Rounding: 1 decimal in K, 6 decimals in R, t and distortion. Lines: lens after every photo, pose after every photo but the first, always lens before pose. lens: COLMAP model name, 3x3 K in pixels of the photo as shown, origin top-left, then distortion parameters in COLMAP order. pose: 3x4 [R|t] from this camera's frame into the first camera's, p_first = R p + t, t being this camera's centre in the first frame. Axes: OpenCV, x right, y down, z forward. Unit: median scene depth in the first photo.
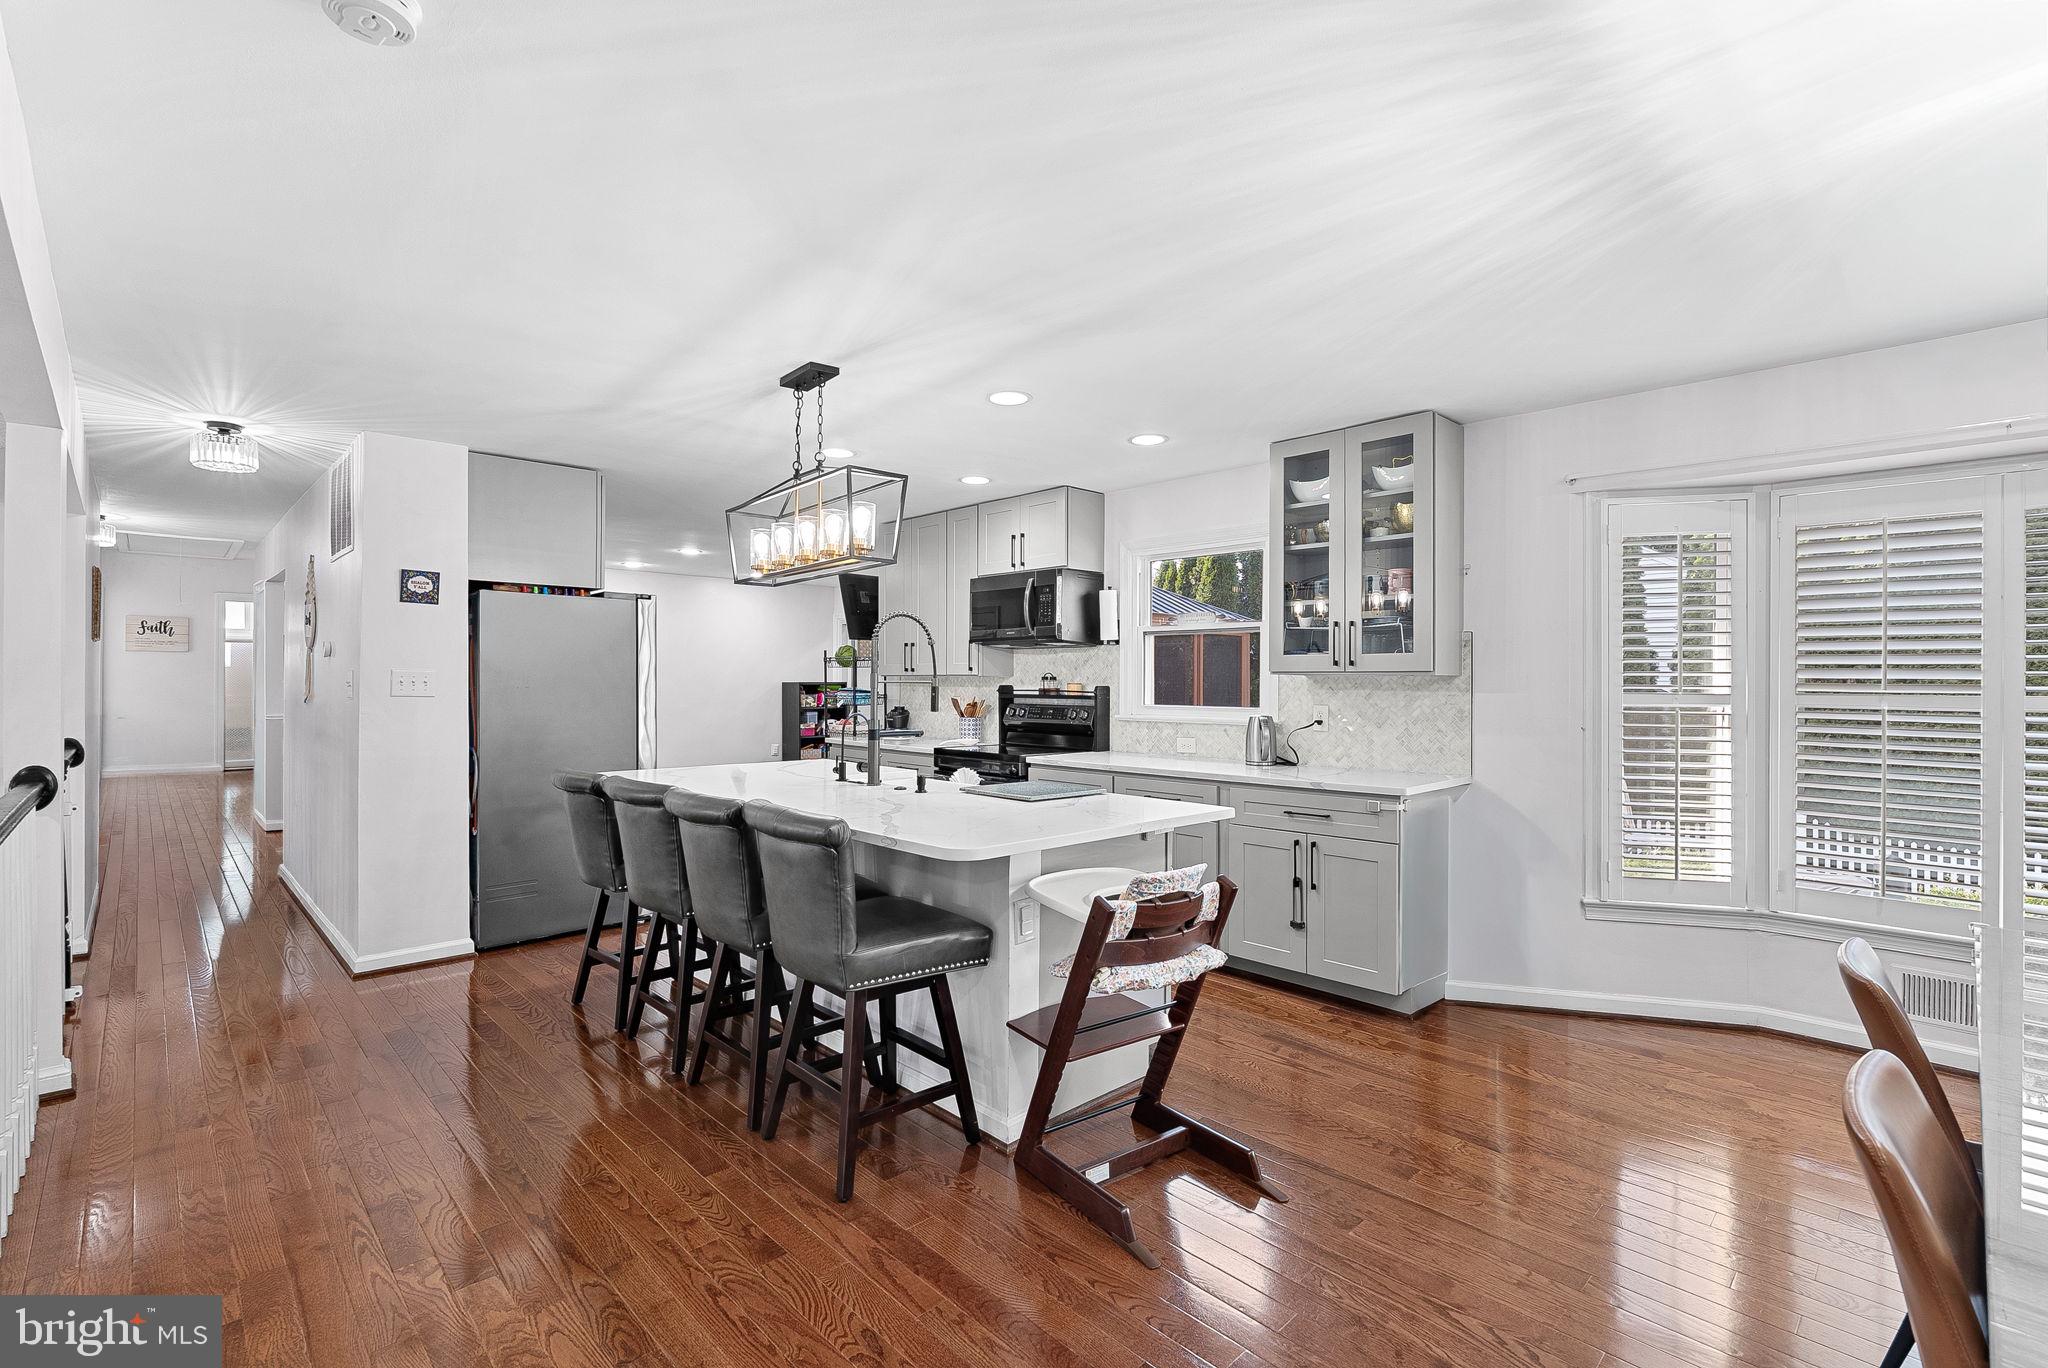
lens RADIAL K [[920.0, 0, 1034.1], [0, 920.0, 677.8], [0, 0, 1]] dist [-0.004539, 0.000219]
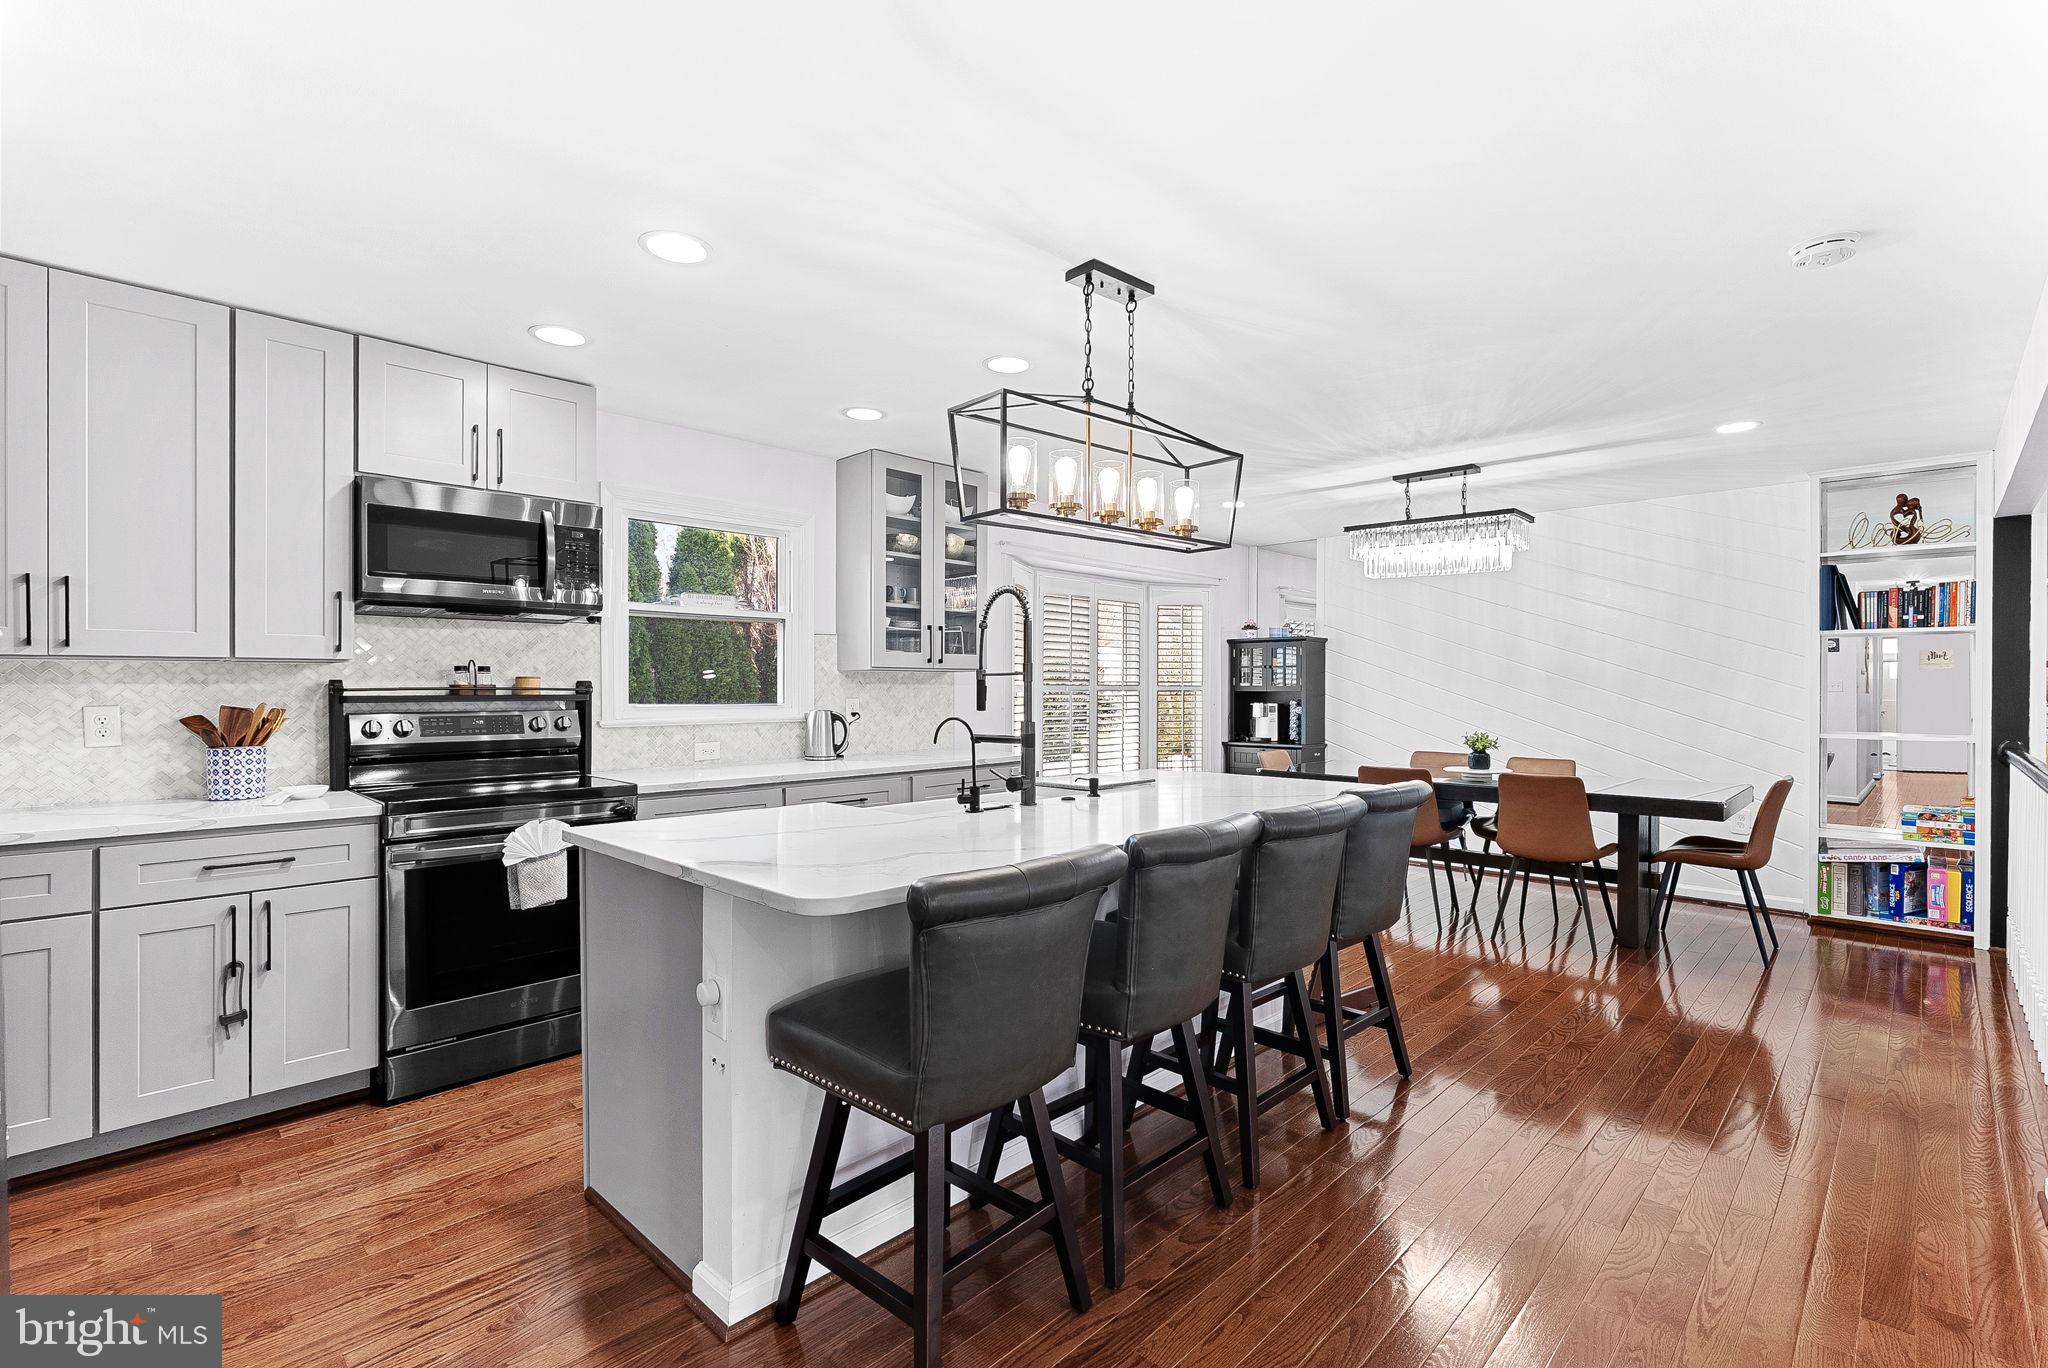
lens RADIAL K [[920.0, 0, 1035.9], [0, 920.0, 684.3], [0, 0, 1]] dist [-0.004539, 0.000219]
pose [[-0.022774, -0.004875, 0.999729, -0.822154], [-0.007182, 0.999963, 0.004712, 0.007460], [-0.999715, -0.007073, -0.022809, 0.861147]]
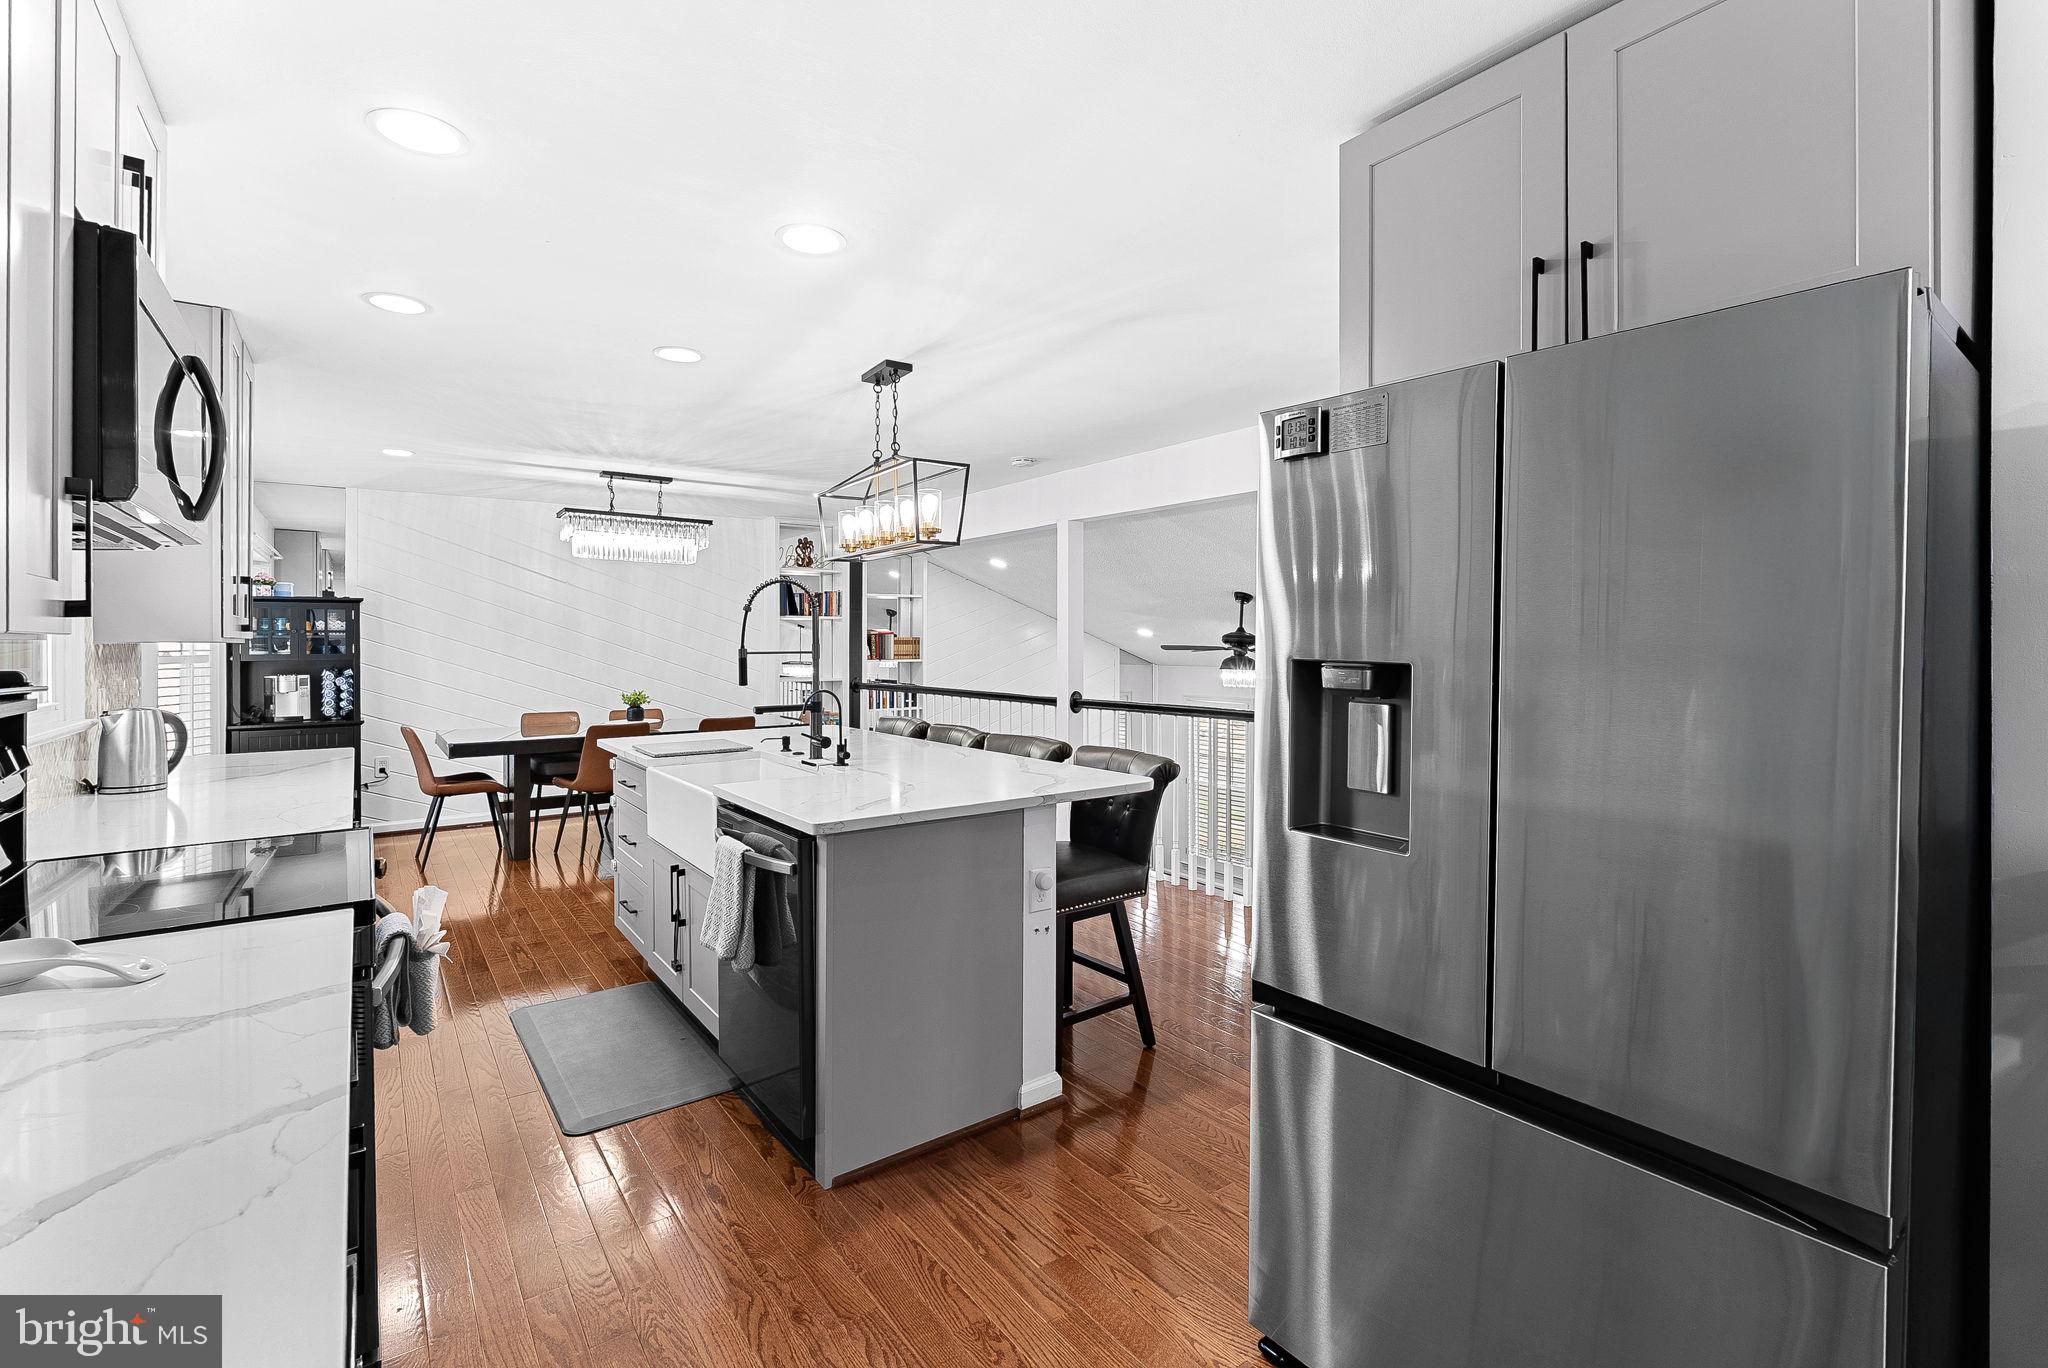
lens RADIAL K [[920.0, 0, 1027.9], [0, 920.0, 643.3], [0, 0, 1]] dist [-0.004539, 0.000219]
pose [[-0.988462, -0.005128, 0.151382, -0.460243], [-0.005480, 0.999983, -0.001912, -0.005095], [-0.151370, -0.002719, -0.988473, 1.644979]]
